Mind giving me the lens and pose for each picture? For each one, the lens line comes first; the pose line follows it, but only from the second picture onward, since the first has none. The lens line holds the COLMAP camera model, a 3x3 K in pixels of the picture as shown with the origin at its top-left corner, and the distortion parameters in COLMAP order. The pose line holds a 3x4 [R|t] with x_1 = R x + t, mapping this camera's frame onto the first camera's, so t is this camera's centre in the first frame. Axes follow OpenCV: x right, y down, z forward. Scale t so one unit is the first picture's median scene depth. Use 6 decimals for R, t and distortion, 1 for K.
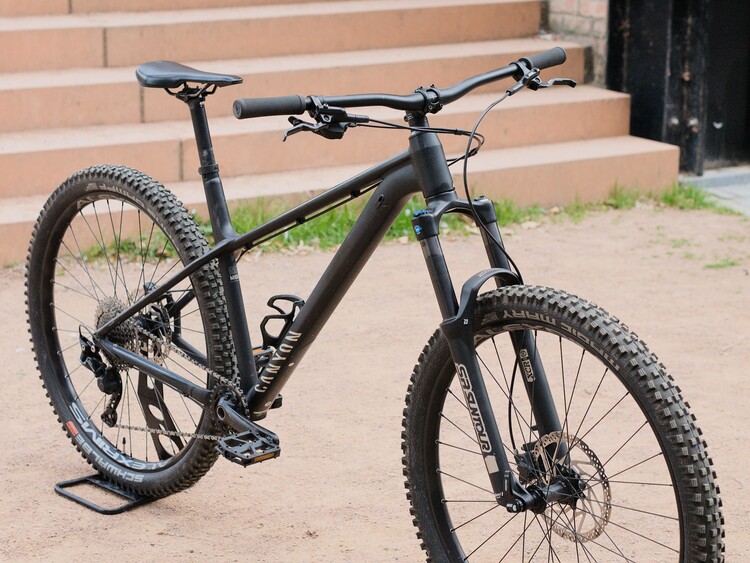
lens RADIAL K [[1988.0, 0, 377.2], [0, 1988.0, 280.3], [0, 0, 1]] dist [0.121824, 0.000000]
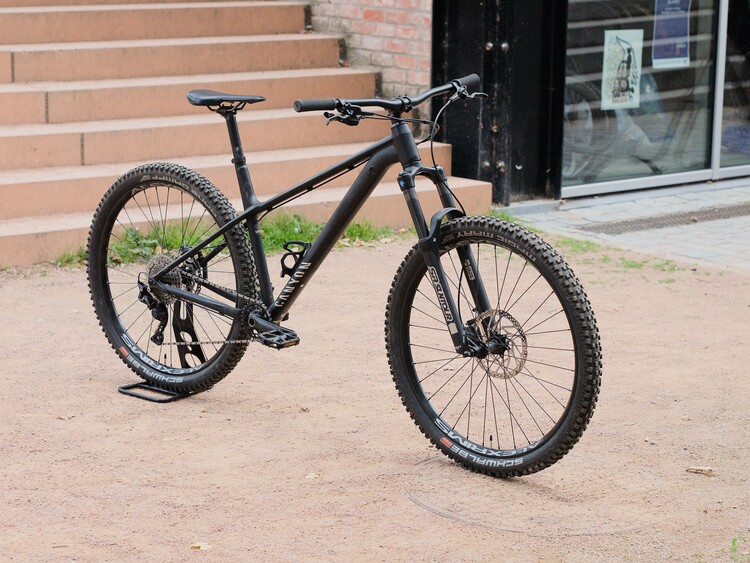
lens RADIAL K [[1988.0, 0, 371.0], [0, 1988.0, 282.0], [0, 0, 1]] dist [0.121824, 0.000000]
pose [[0.990812, -0.020775, 0.133640, -0.187922], [0.027857, 0.998293, -0.051341, 0.115360], [-0.132345, 0.054592, 0.989699, -0.488932]]
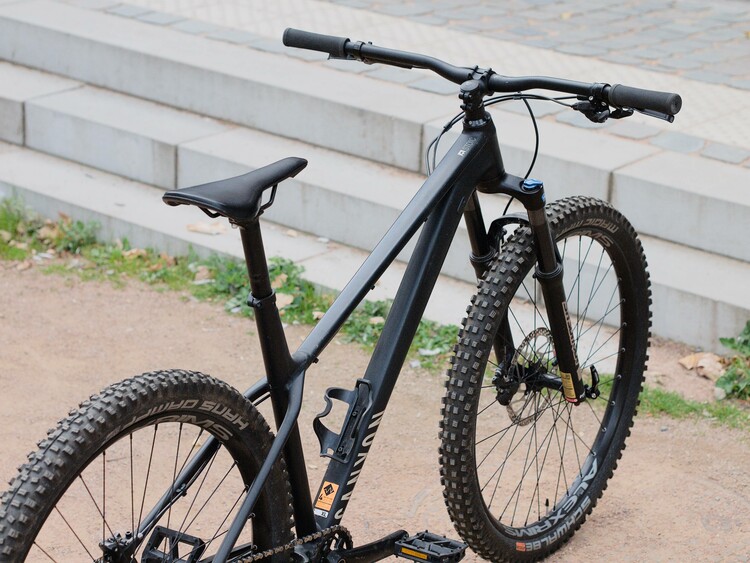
lens RADIAL K [[1988.0, 0, 374.8], [0, 1988.0, 283.0], [0, 0, 1]] dist [0.121824, 0.000000]
pose [[-0.235587, -0.308421, 0.921616, -0.777442], [0.233754, 0.902486, 0.361772, -0.319462], [-0.943323, 0.300660, -0.140520, 1.061011]]
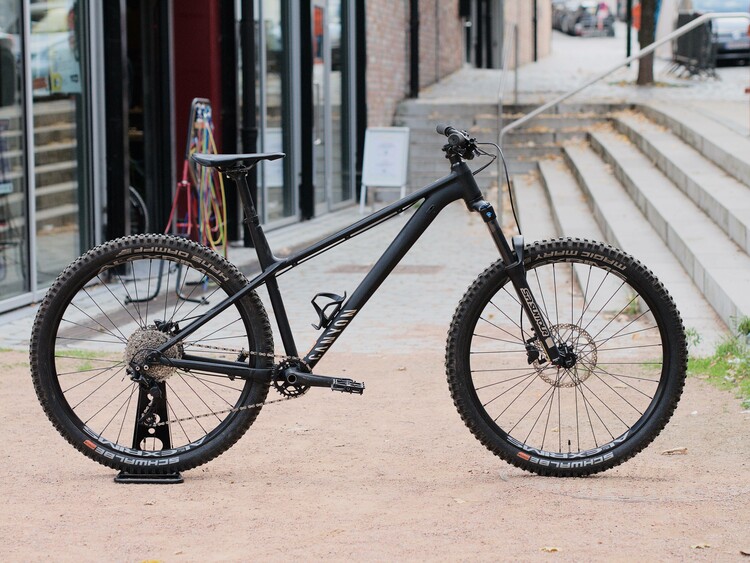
lens RADIAL K [[1988.0, 0, 374.5], [0, 1988.0, 279.2], [0, 0, 1]] dist [0.121824, 0.000000]
pose [[0.658450, -0.081436, 0.748206, -1.135002], [0.202238, 0.976710, -0.071670, 0.112443], [-0.724944, 0.198506, 0.659584, -0.035283]]
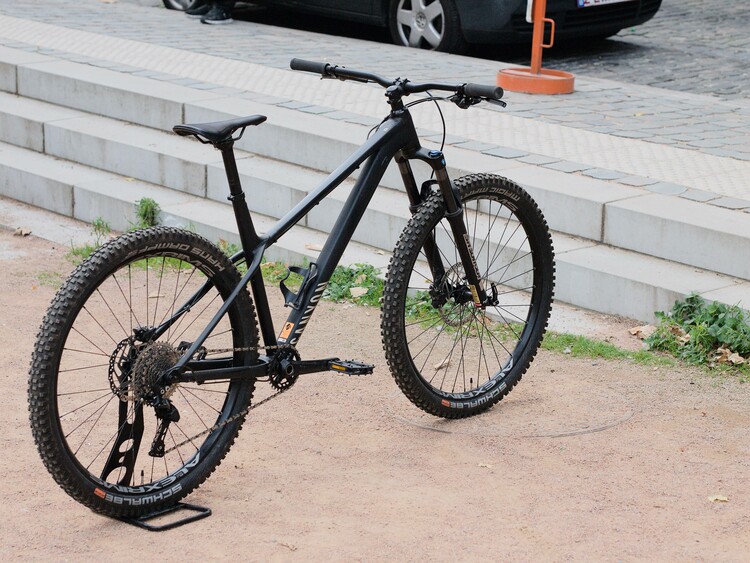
lens RADIAL K [[1988.0, 0, 379.5], [0, 1988.0, 280.4], [0, 0, 1]] dist [0.121824, 0.000000]
pose [[-0.079950, -0.223802, 0.971350, -1.336057], [0.253848, 0.937770, 0.236958, -0.282356], [-0.963934, 0.265520, -0.018163, 0.947656]]
